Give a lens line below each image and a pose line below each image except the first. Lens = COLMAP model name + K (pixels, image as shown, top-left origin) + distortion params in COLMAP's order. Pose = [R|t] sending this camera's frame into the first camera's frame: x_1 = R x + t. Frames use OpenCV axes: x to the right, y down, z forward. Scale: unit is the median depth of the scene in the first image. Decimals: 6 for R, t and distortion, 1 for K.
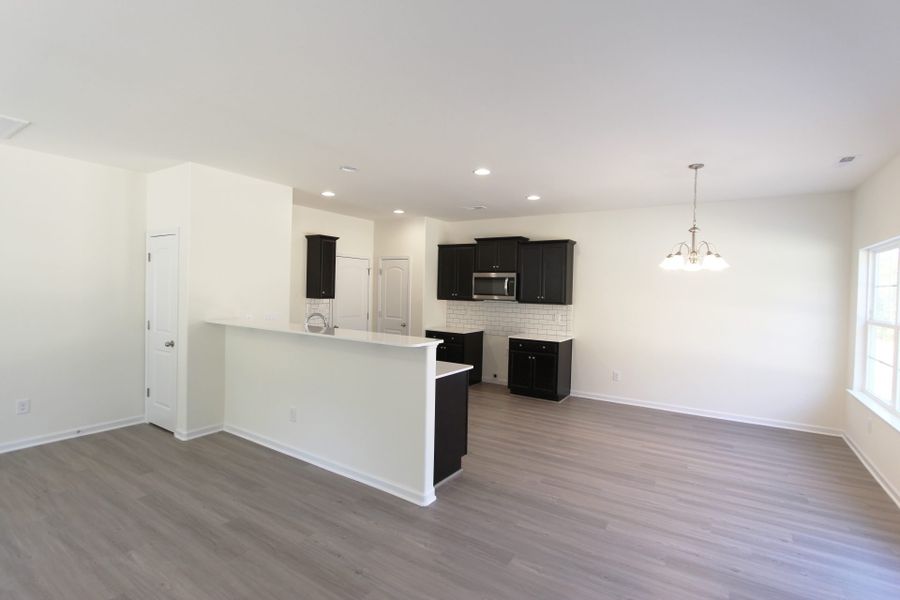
lens RADIAL K [[425.3, 0, 450.0], [0, 425.3, 300.0], [0, 0, 1]] dist [-0.002709, -0.000249]
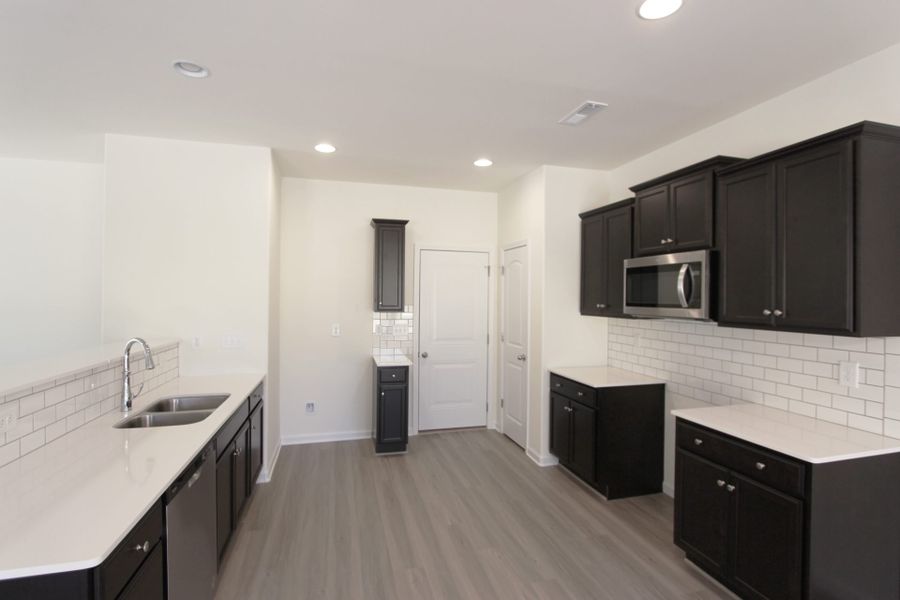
lens RADIAL K [[438.2, 0, 450.0], [0, 438.2, 300.0], [0, 0, 1]] dist [-0.001729, -0.000191]
pose [[0.749412, -0.012662, -0.661983, 0.244762], [-0.007415, 0.999594, -0.027514, -0.004060], [0.662063, 0.025527, 0.749013, 0.536443]]
